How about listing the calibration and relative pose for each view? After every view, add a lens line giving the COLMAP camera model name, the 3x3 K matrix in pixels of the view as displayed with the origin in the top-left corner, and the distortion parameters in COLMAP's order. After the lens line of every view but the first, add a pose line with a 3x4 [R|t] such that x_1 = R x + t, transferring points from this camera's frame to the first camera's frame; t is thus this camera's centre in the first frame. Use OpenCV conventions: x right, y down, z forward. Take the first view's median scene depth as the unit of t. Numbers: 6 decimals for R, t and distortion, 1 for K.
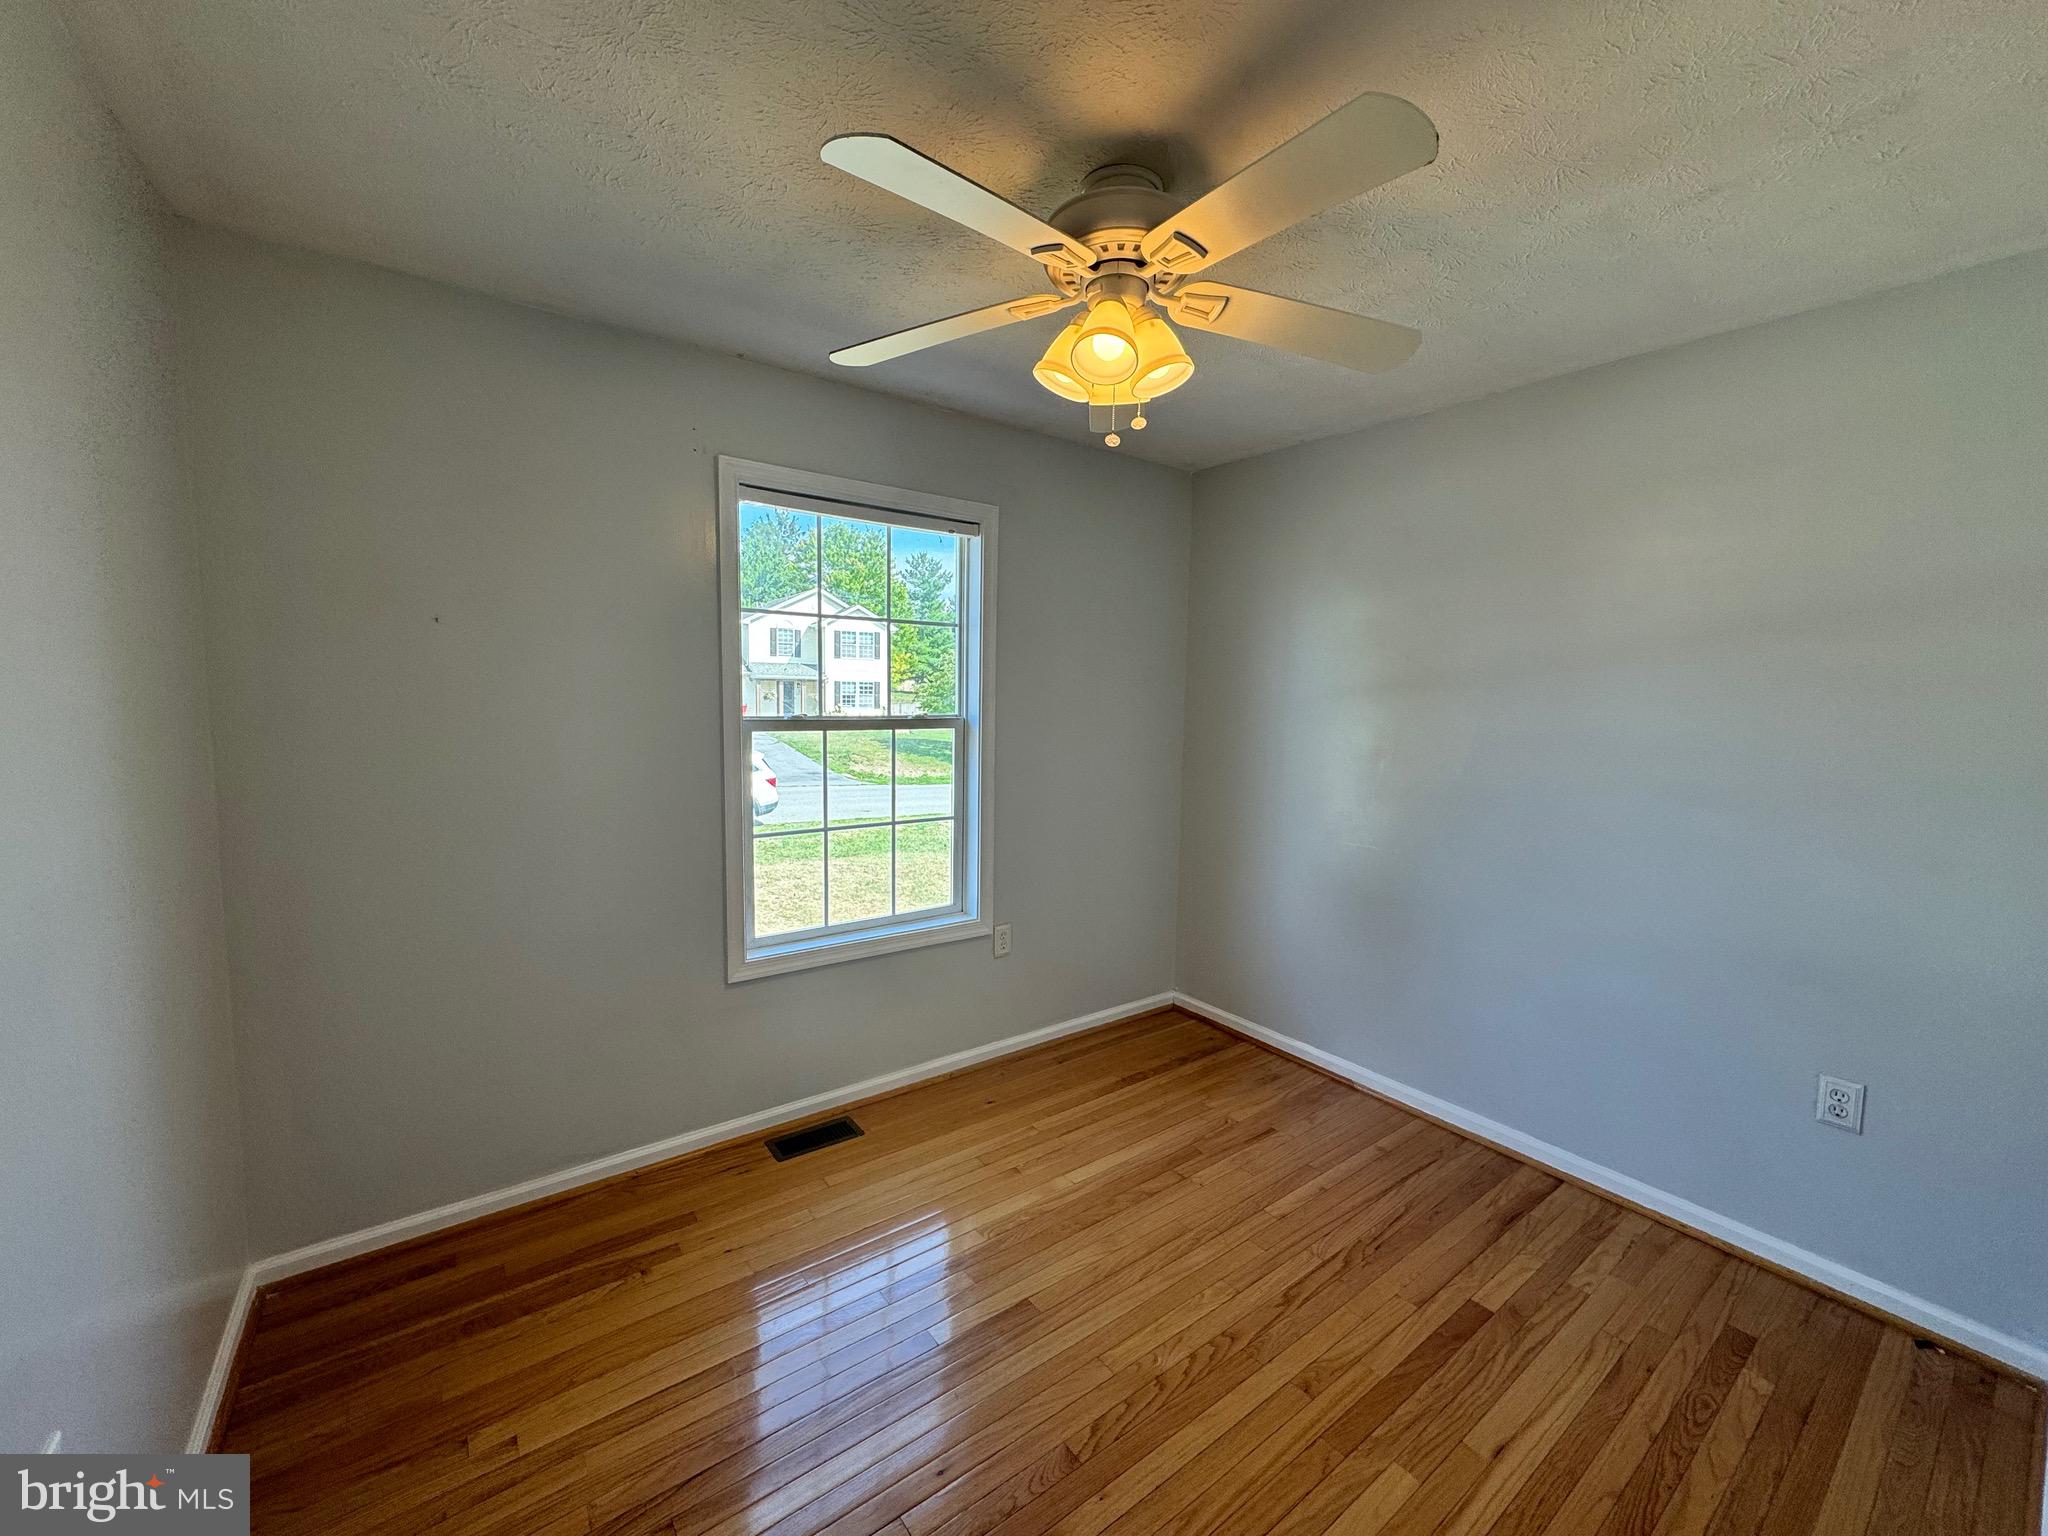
lens RADIAL K [[813.4, 0, 1026.4], [0, 813.4, 765.0], [0, 0, 1]] dist [0.000800, 0.000281]
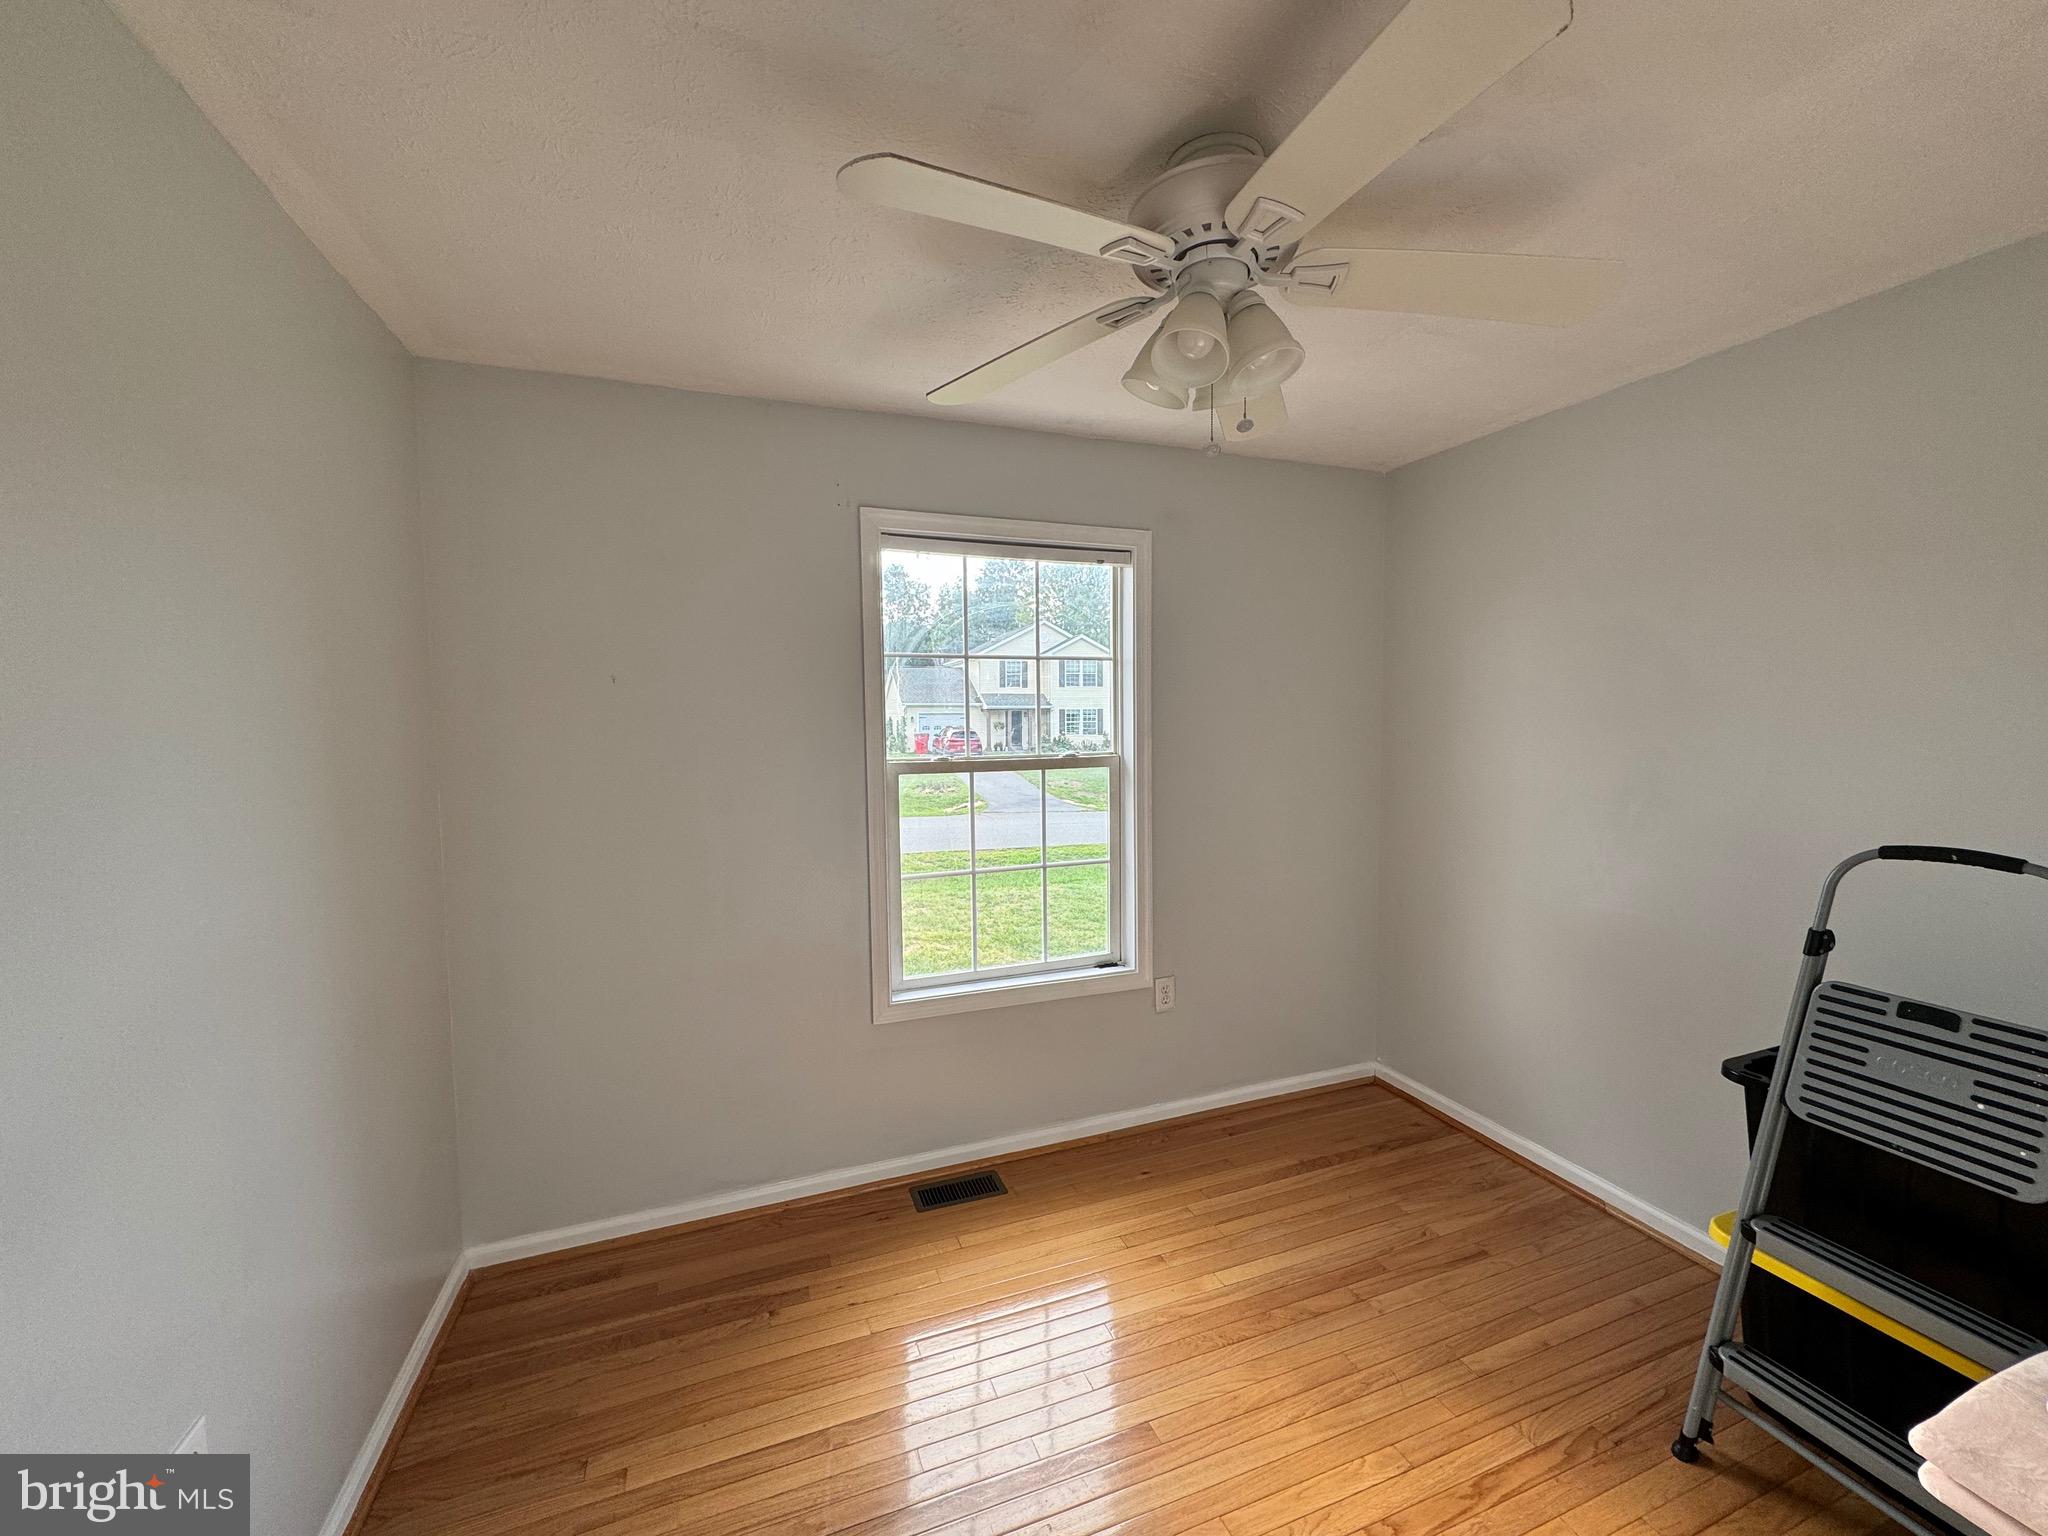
lens RADIAL K [[813.4, 0, 1026.4], [0, 813.4, 765.0], [0, 0, 1]] dist [0.000800, 0.000281]
pose [[0.961569, -0.011495, -0.274322, 0.091485], [0.003134, 0.999518, -0.030900, -0.020515], [0.274545, 0.028853, 0.961141, 0.071100]]
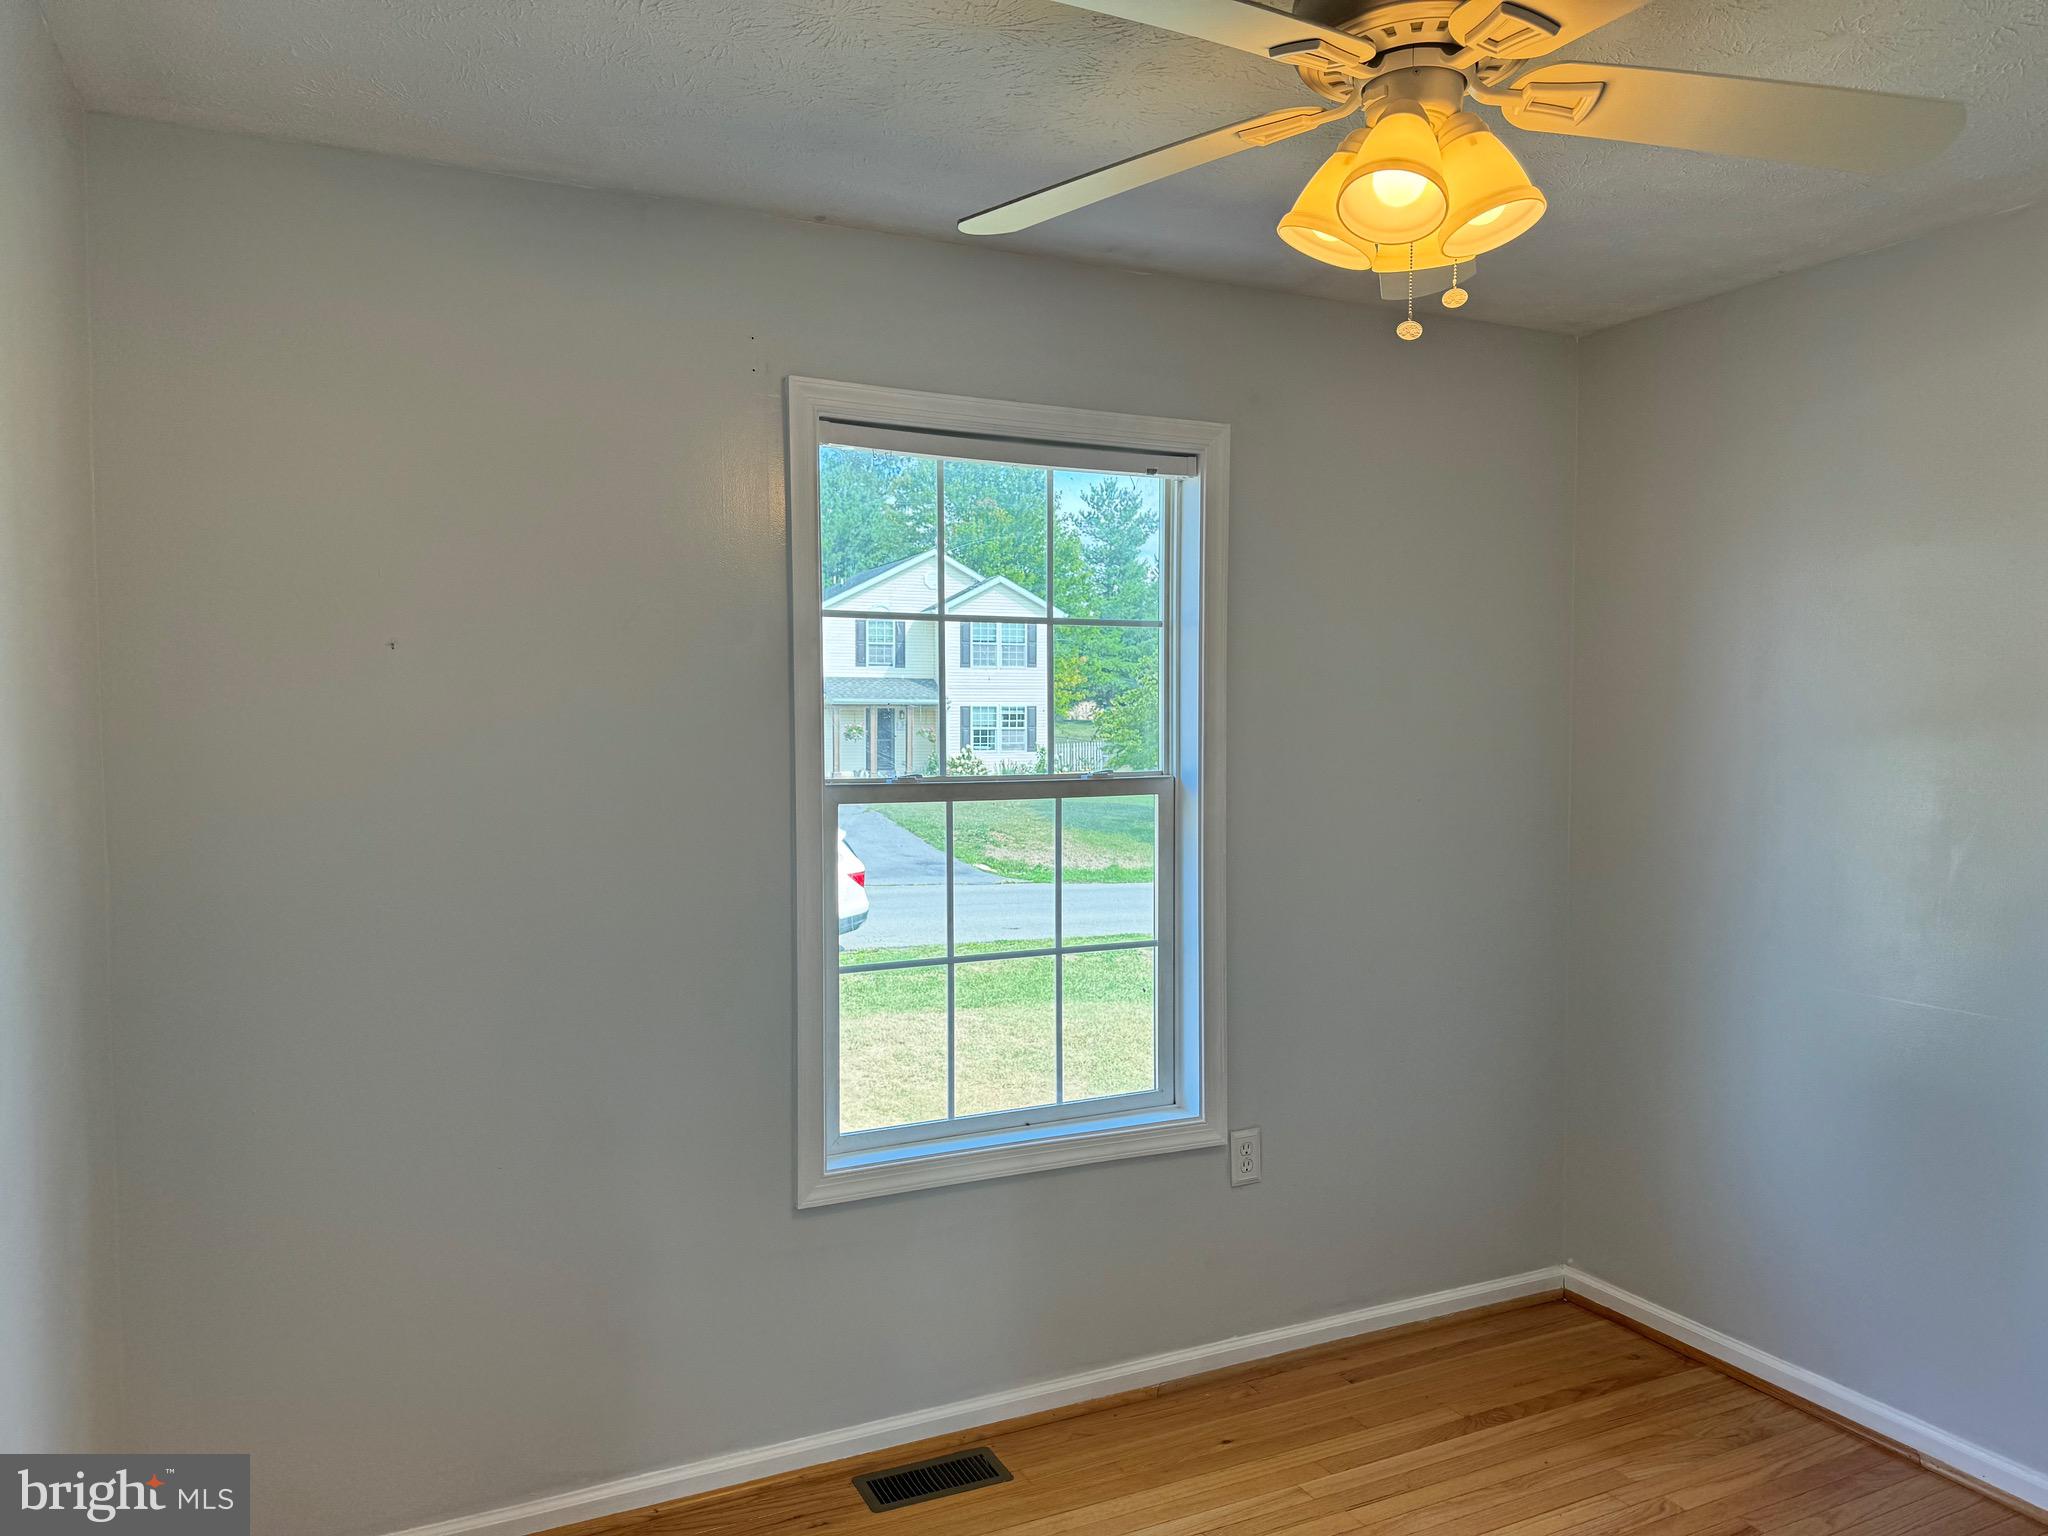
lens RADIAL K [[1426.0, 0, 1024.0], [0, 1426.0, 768.0], [0, 0, 1]] dist [0.054177, -0.065892]
pose [[0.982547, -0.012181, -0.185614, 0.010667], [0.001762, 0.998419, -0.056190, -0.005463], [0.186005, 0.054883, 0.981015, -0.059819]]
